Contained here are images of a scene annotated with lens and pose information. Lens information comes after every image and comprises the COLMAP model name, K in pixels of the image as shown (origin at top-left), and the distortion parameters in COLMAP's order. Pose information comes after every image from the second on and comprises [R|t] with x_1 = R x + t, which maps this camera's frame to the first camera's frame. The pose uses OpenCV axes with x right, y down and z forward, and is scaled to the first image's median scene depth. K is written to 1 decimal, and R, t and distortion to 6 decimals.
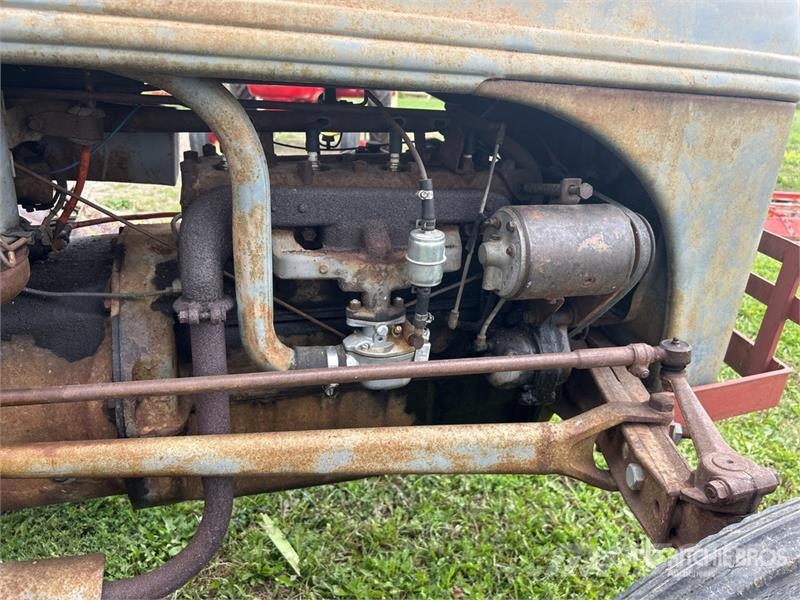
lens RADIAL K [[607.4, 0, 402.7], [0, 607.4, 295.0], [0, 0, 1]] dist [0.059822, -0.077189]
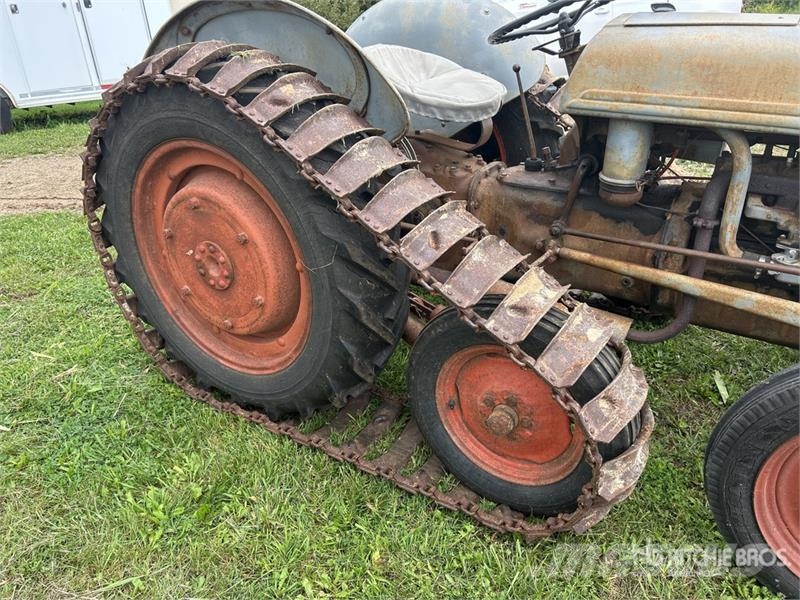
lens RADIAL K [[607.4, 0, 398.2], [0, 607.4, 303.7], [0, 0, 1]] dist [0.059822, -0.077189]
pose [[0.636858, 0.285040, -0.716355, 0.645285], [-0.216223, 0.957892, 0.188921, 0.120651], [0.740040, 0.034577, 0.671673, -1.330510]]
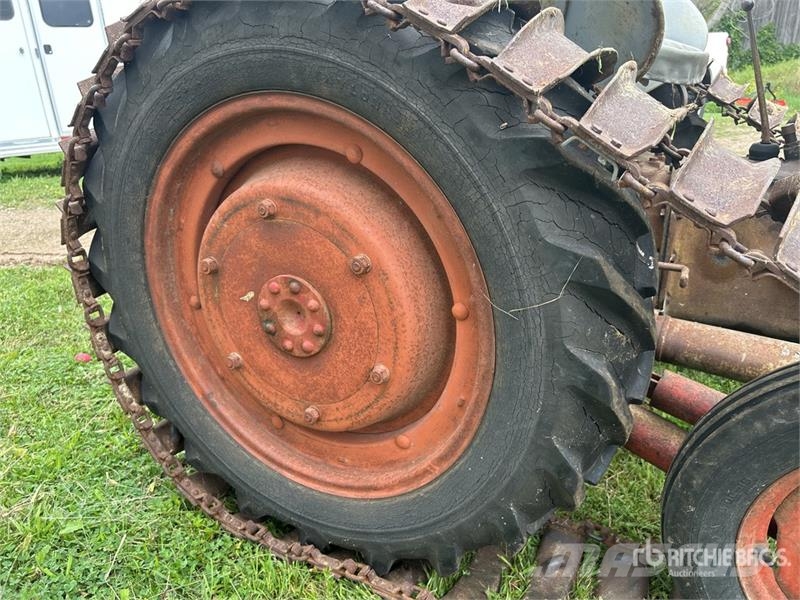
lens RADIAL K [[607.4, 0, 396.9], [0, 607.4, 303.3], [0, 0, 1]] dist [0.059822, -0.077189]
pose [[0.689760, 0.191876, -0.698151, -0.497688], [-0.194008, 0.977965, 0.077102, 0.419144], [0.697561, 0.082265, 0.711787, -1.083309]]
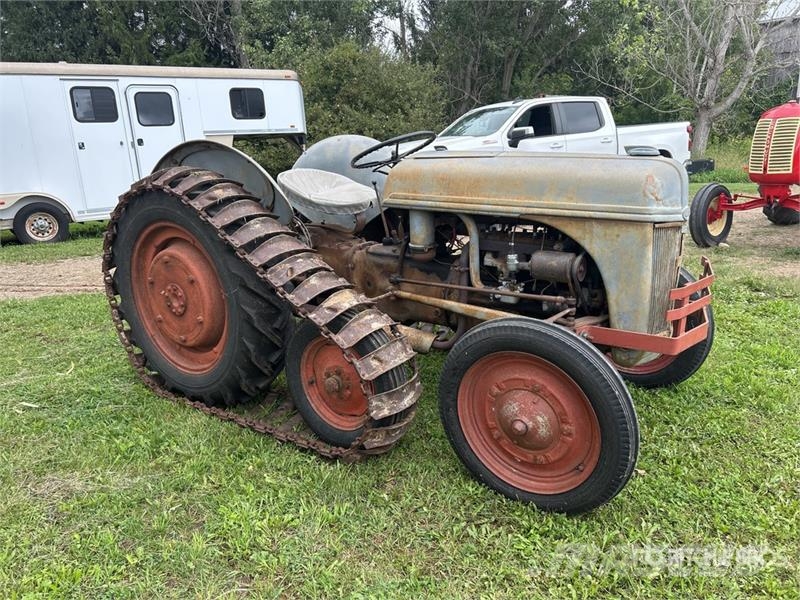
lens RADIAL K [[607.4, 0, 395.7], [0, 607.4, 291.9], [0, 0, 1]] dist [0.059822, -0.077189]
pose [[0.591064, 0.134619, -0.795312, 2.329139], [-0.225158, 0.974319, -0.002415, 0.250604], [0.774563, 0.180498, 0.606195, -1.520893]]
